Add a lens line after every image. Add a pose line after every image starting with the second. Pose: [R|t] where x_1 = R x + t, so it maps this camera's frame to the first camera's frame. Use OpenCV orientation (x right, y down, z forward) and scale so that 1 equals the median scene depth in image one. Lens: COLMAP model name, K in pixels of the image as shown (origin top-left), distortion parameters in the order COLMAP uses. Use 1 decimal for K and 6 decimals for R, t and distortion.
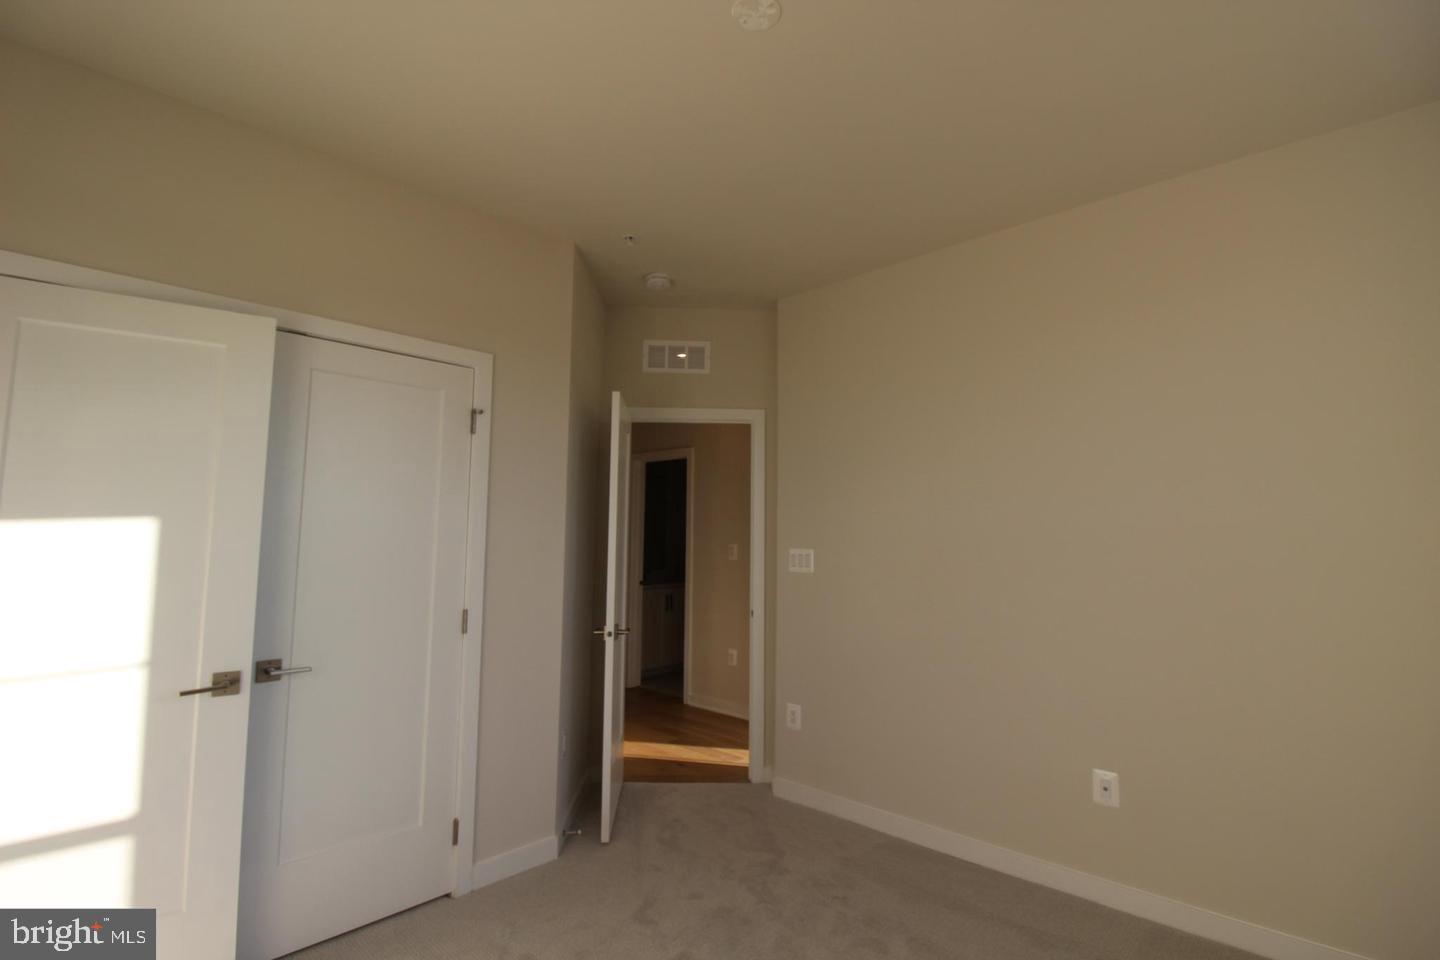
lens RADIAL K [[665.6, 0, 729.2], [0, 665.6, 470.9], [0, 0, 1]] dist [0.007713, -0.016267]
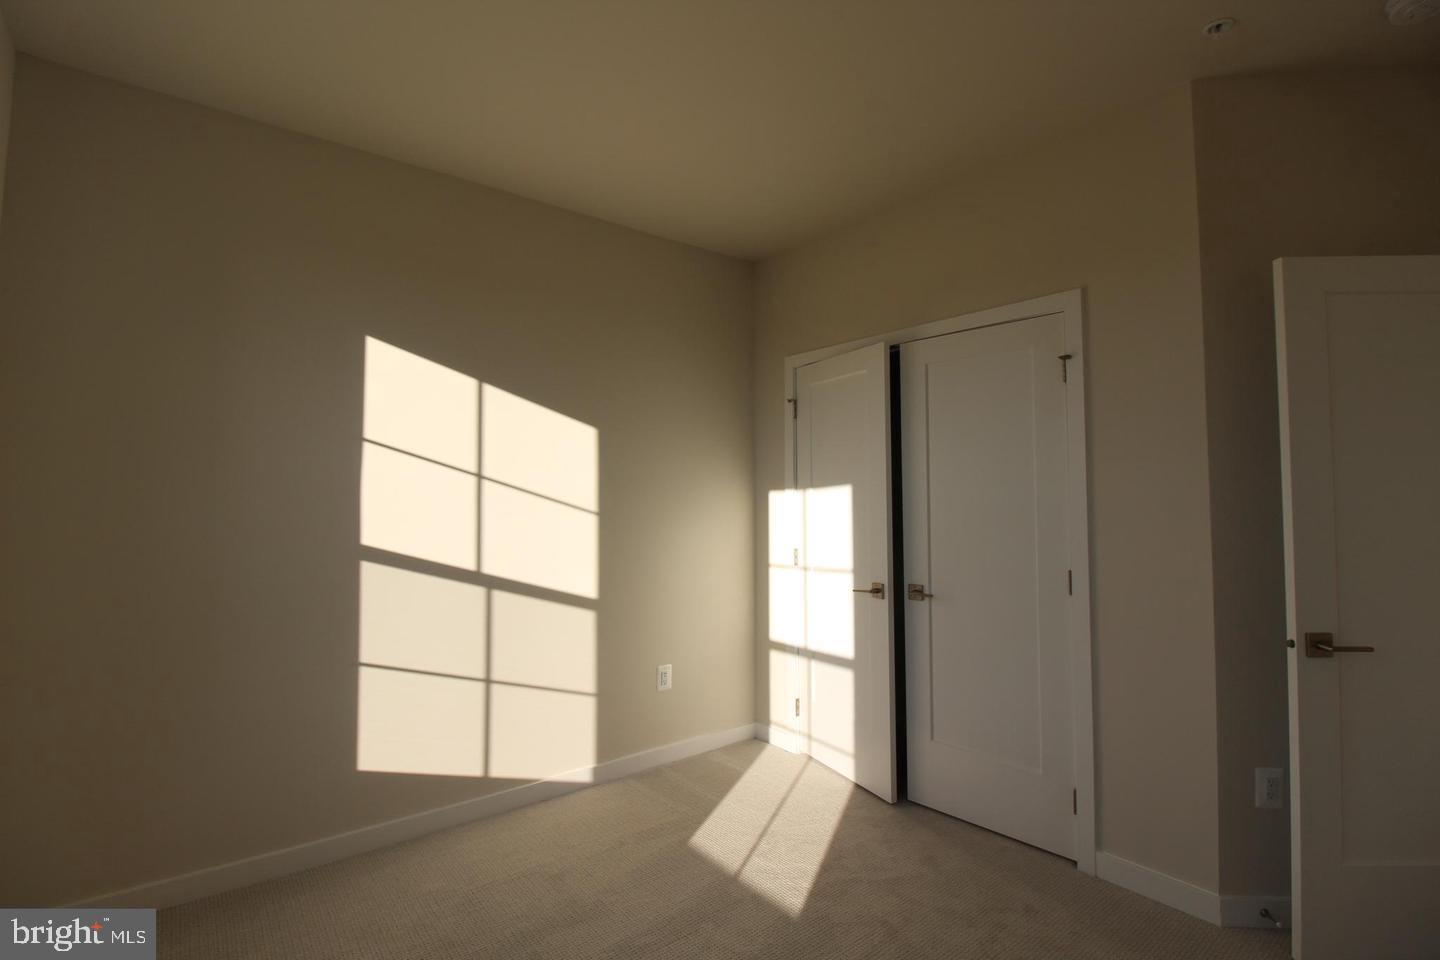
lens RADIAL K [[665.6, 0, 729.2], [0, 665.6, 470.9], [0, 0, 1]] dist [0.007713, -0.016267]
pose [[-0.127031, -0.047515, -0.990760, 0.591993], [0.096725, 0.993498, -0.060048, 0.078061], [0.987171, -0.103459, -0.121609, 0.644012]]
